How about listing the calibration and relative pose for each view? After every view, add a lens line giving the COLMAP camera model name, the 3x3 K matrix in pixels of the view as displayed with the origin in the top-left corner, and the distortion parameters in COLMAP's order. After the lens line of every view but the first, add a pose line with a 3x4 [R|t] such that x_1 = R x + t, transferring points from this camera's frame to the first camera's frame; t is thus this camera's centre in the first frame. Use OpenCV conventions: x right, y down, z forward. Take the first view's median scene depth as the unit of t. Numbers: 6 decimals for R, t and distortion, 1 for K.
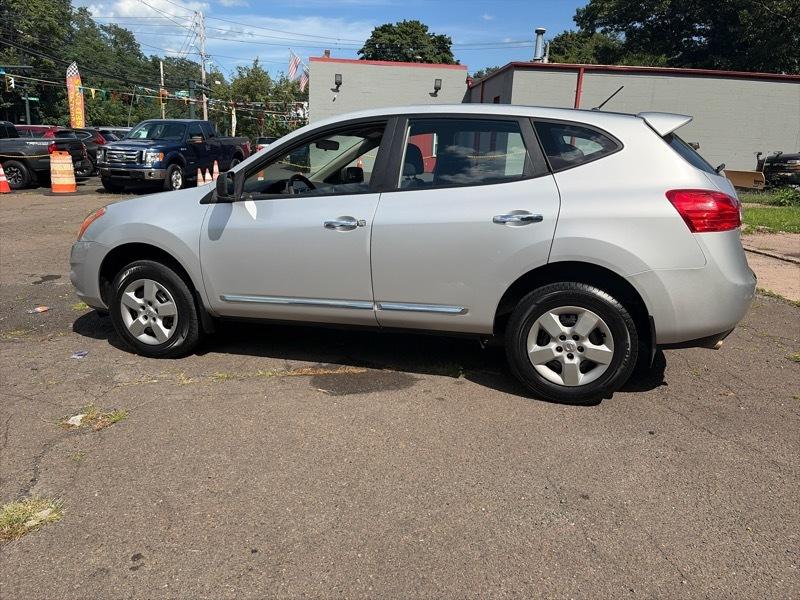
lens RADIAL K [[605.8, 0, 404.1], [0, 605.8, 303.4], [0, 0, 1]] dist [0.041467, -0.036741]
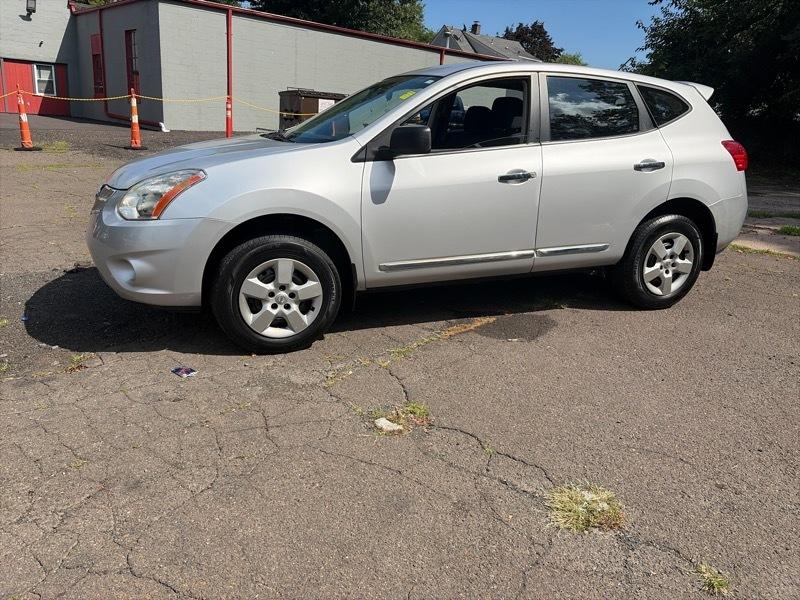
lens RADIAL K [[605.8, 0, 405.9], [0, 605.8, 298.0], [0, 0, 1]] dist [0.041467, -0.036741]
pose [[0.776507, -0.165064, 0.608104, -0.782572], [0.118847, 0.986123, 0.115914, -0.060959], [-0.618799, -0.017736, 0.785349, 0.259232]]
